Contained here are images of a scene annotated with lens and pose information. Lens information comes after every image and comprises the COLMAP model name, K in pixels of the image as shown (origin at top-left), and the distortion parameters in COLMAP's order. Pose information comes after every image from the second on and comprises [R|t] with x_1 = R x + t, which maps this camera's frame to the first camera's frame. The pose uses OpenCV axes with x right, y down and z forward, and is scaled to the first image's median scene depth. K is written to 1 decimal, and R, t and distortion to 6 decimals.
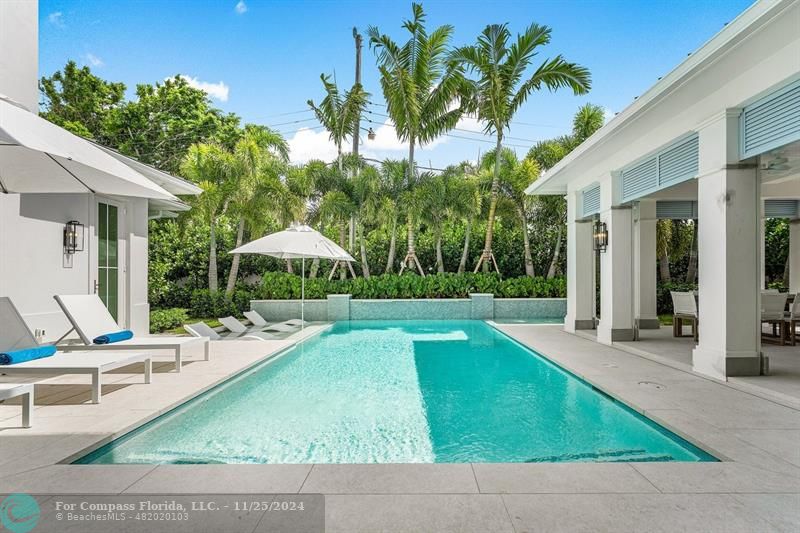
lens RADIAL K [[330.8, 0, 402.7], [0, 330.8, 275.7], [0, 0, 1]] dist [-0.008512, -0.000818]
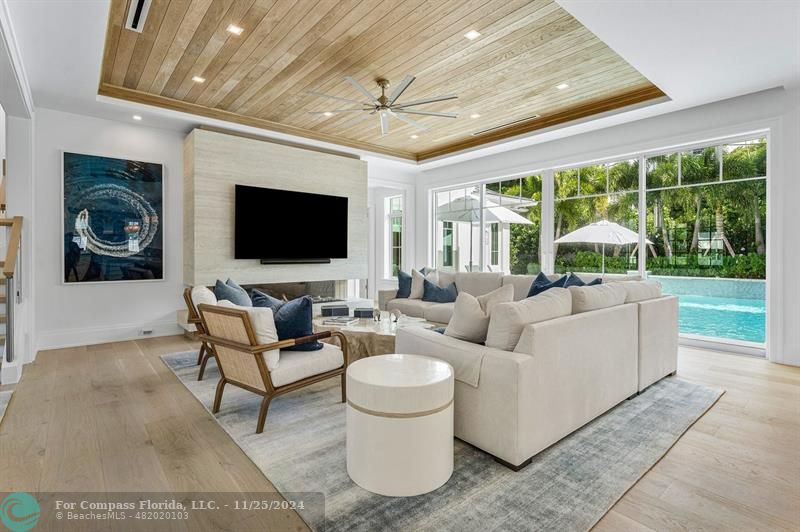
lens RADIAL K [[384.7, 0, 412.7], [0, 384.7, 249.5], [0, 0, 1]] dist [-0.011639, 0.000949]
pose [[0.688182, 0.000001, -0.725538, 0.242697], [0.001437, 0.999998, 0.001365, -0.021813], [0.725536, -0.001982, 0.688181, -0.532917]]
